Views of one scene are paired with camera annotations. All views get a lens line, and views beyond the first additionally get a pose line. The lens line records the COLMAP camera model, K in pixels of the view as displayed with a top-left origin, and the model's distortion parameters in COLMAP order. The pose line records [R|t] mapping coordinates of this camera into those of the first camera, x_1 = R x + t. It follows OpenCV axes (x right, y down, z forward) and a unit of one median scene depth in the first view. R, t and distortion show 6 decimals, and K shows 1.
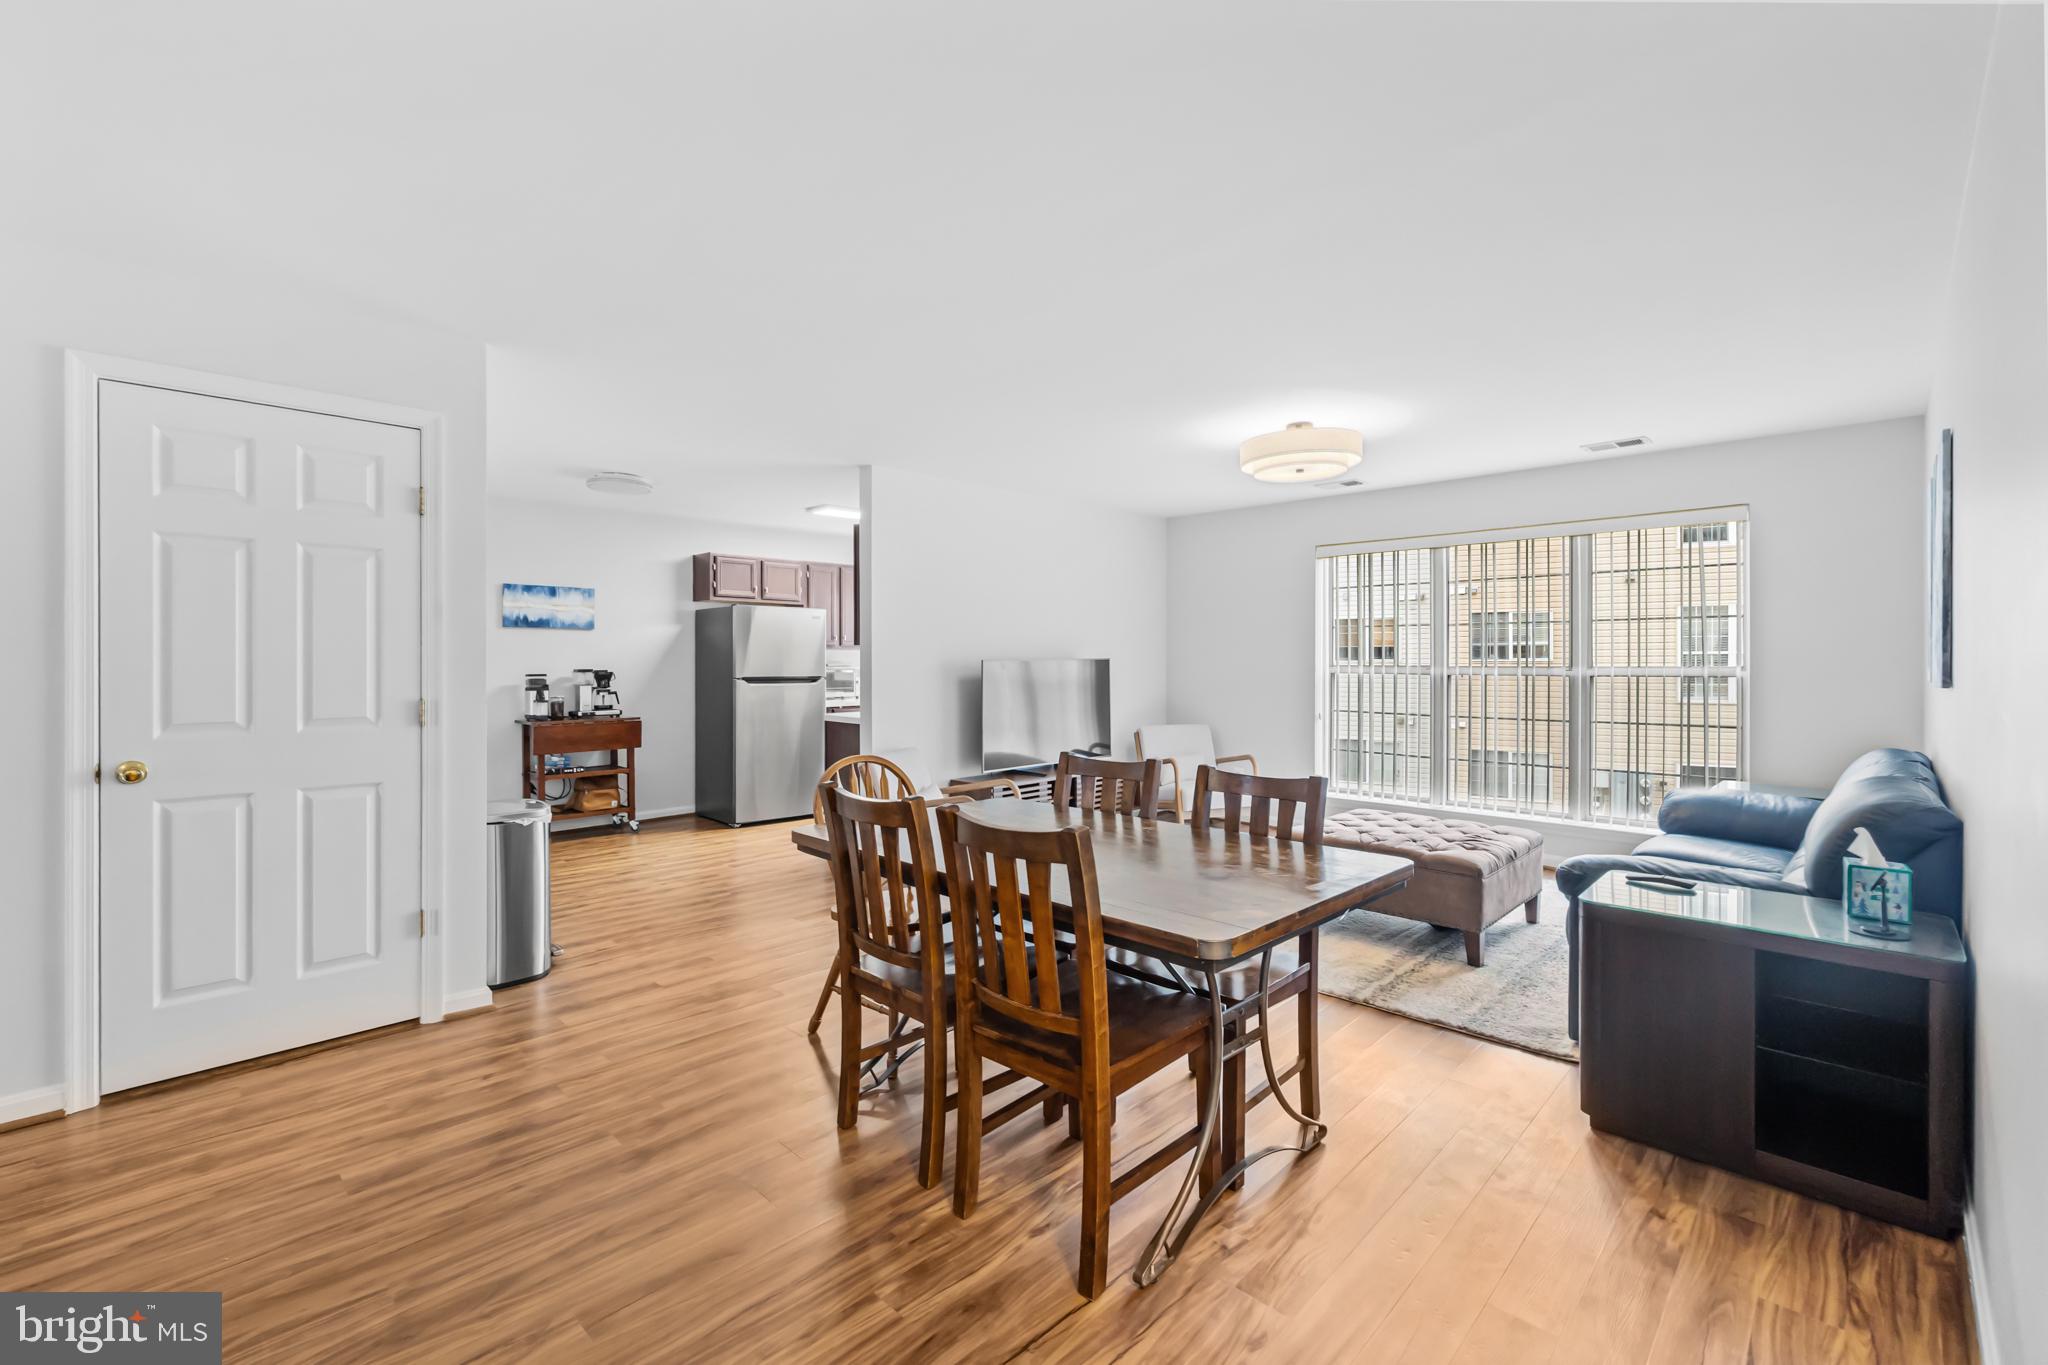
lens RADIAL K [[866.2, 0, 1020.5], [0, 866.2, 664.1], [0, 0, 1]] dist [0.000349, 0.000039]
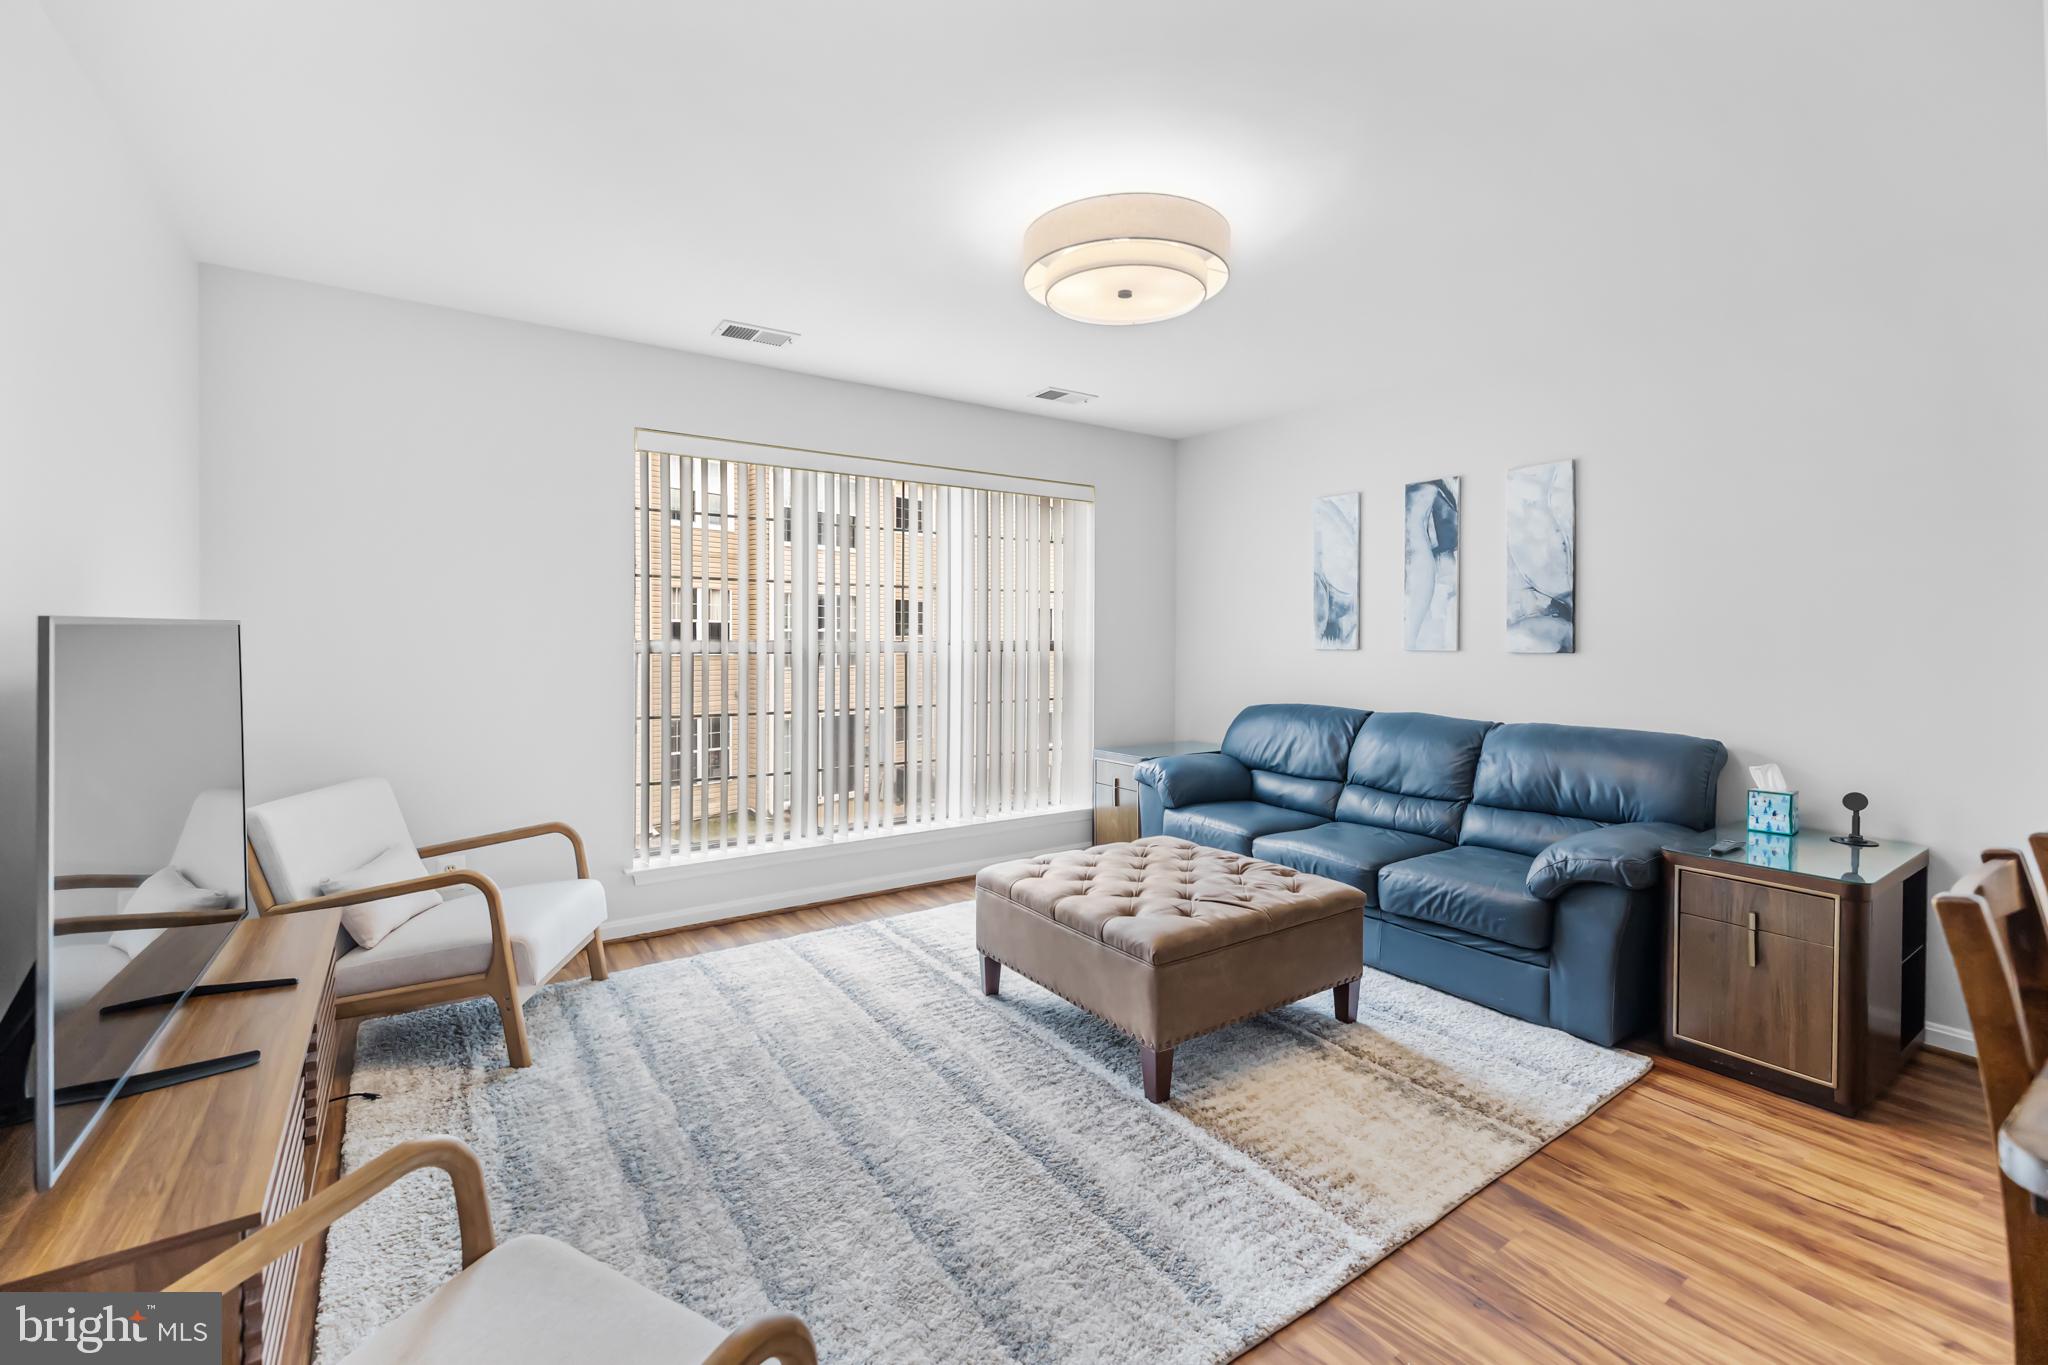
lens RADIAL K [[878.4, 0, 1018.8], [0, 878.4, 651.0], [0, 0, 1]] dist [-0.000365, -0.000117]
pose [[0.189124, -0.013923, 0.981855, -0.178371], [0.002803, 0.999903, 0.013639, 0.001045], [-0.981949, 0.000172, 0.189145, 0.664554]]
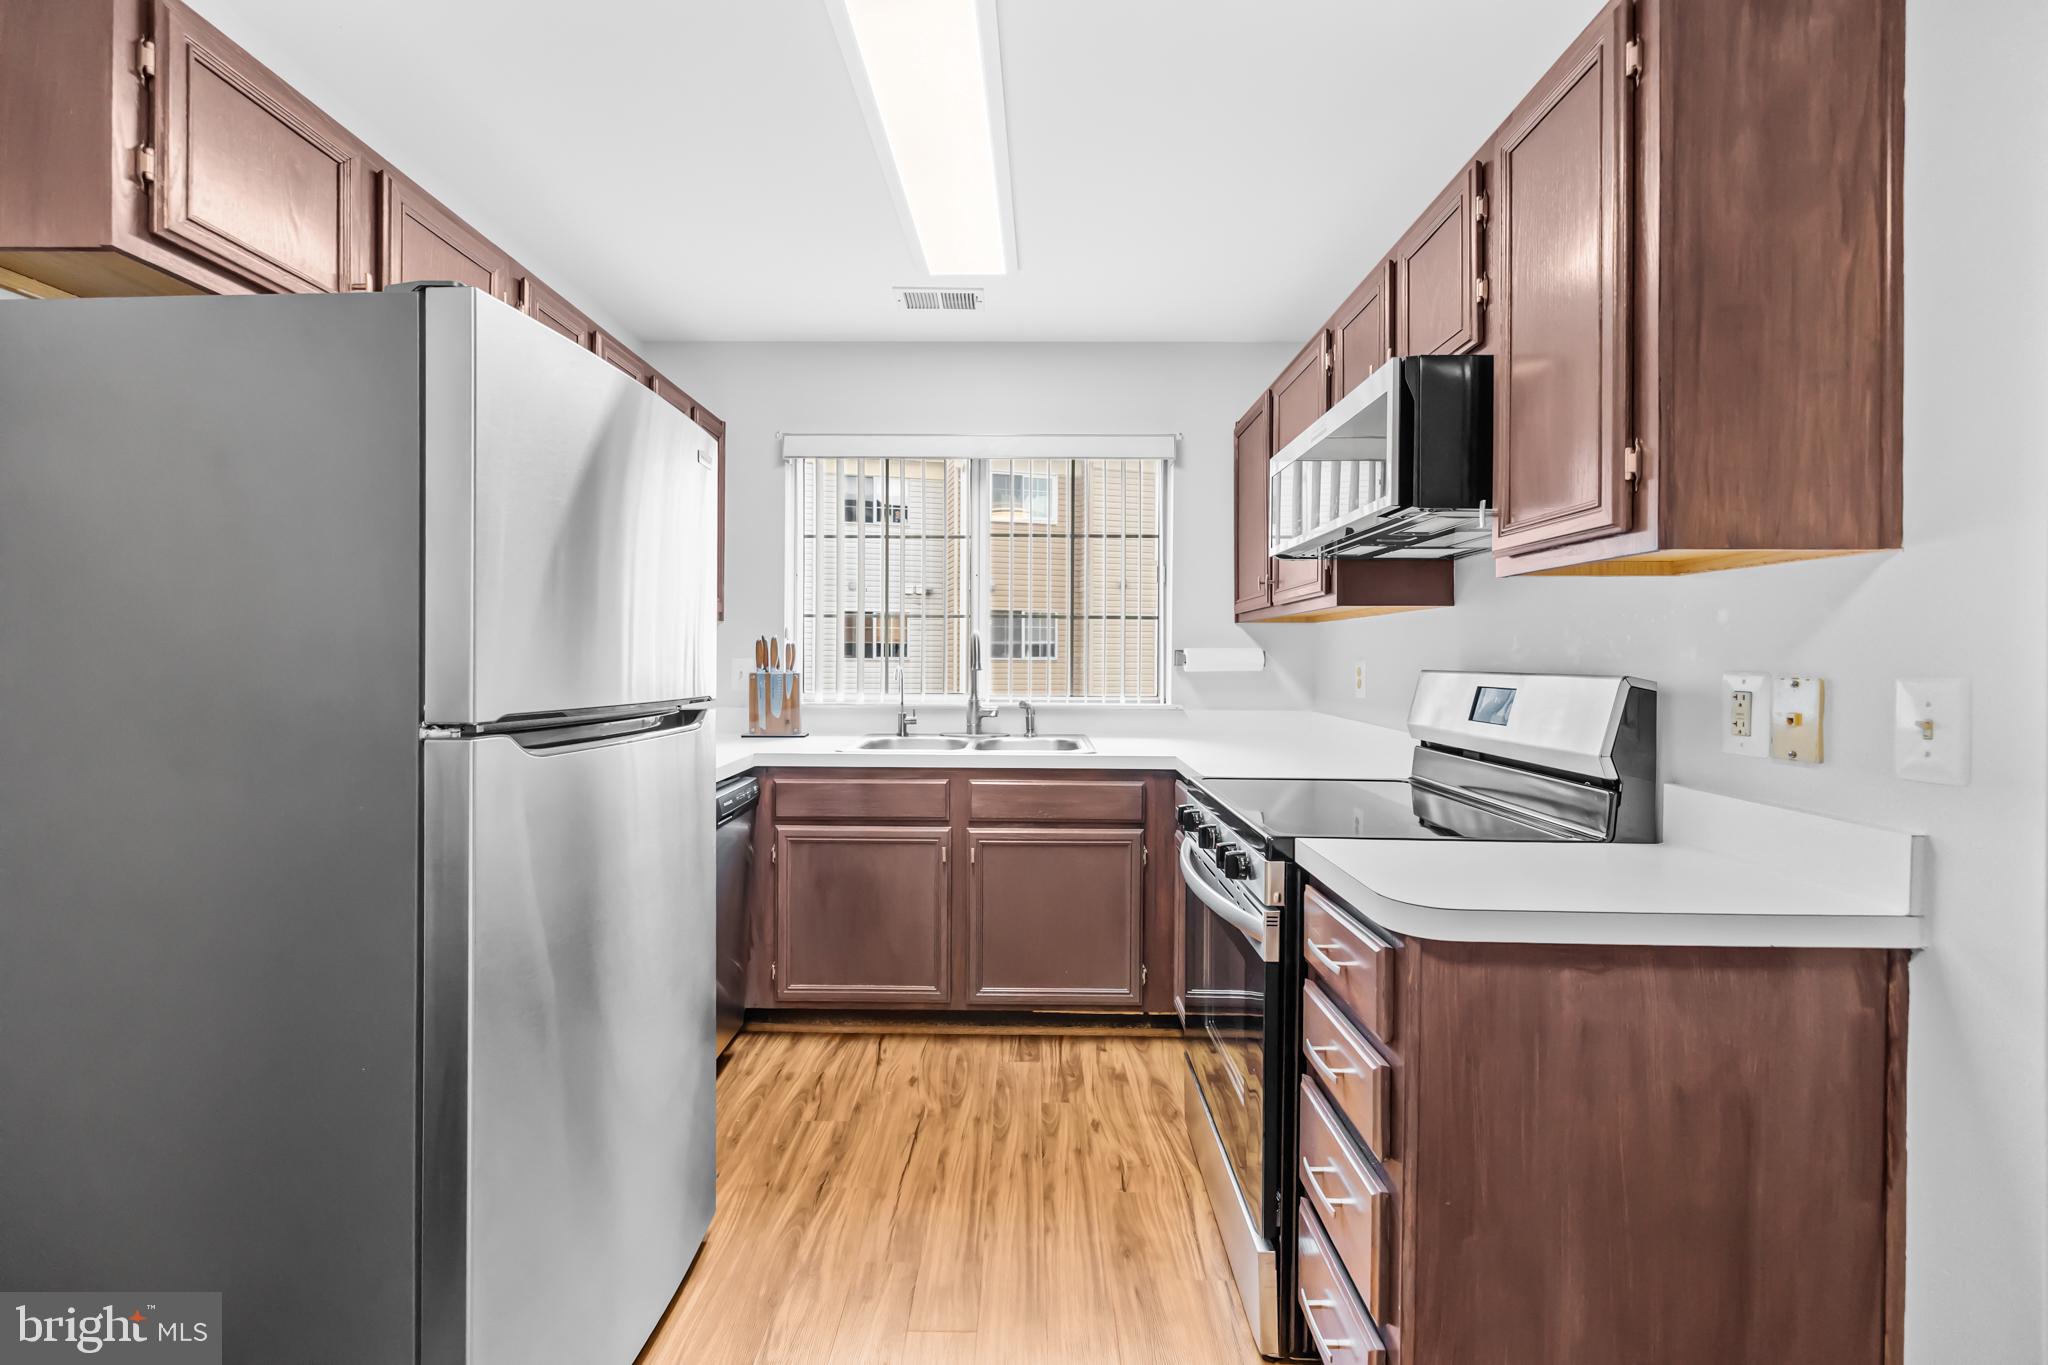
lens RADIAL K [[866.2, 0, 1020.5], [0, 866.2, 664.1], [0, 0, 1]] dist [0.000349, 0.000039]
pose [[0.718833, 0.002149, 0.695180, -0.393247], [-0.003145, 0.999995, 0.000160, 0.004345], [-0.695176, -0.002302, 0.718836, 0.862520]]
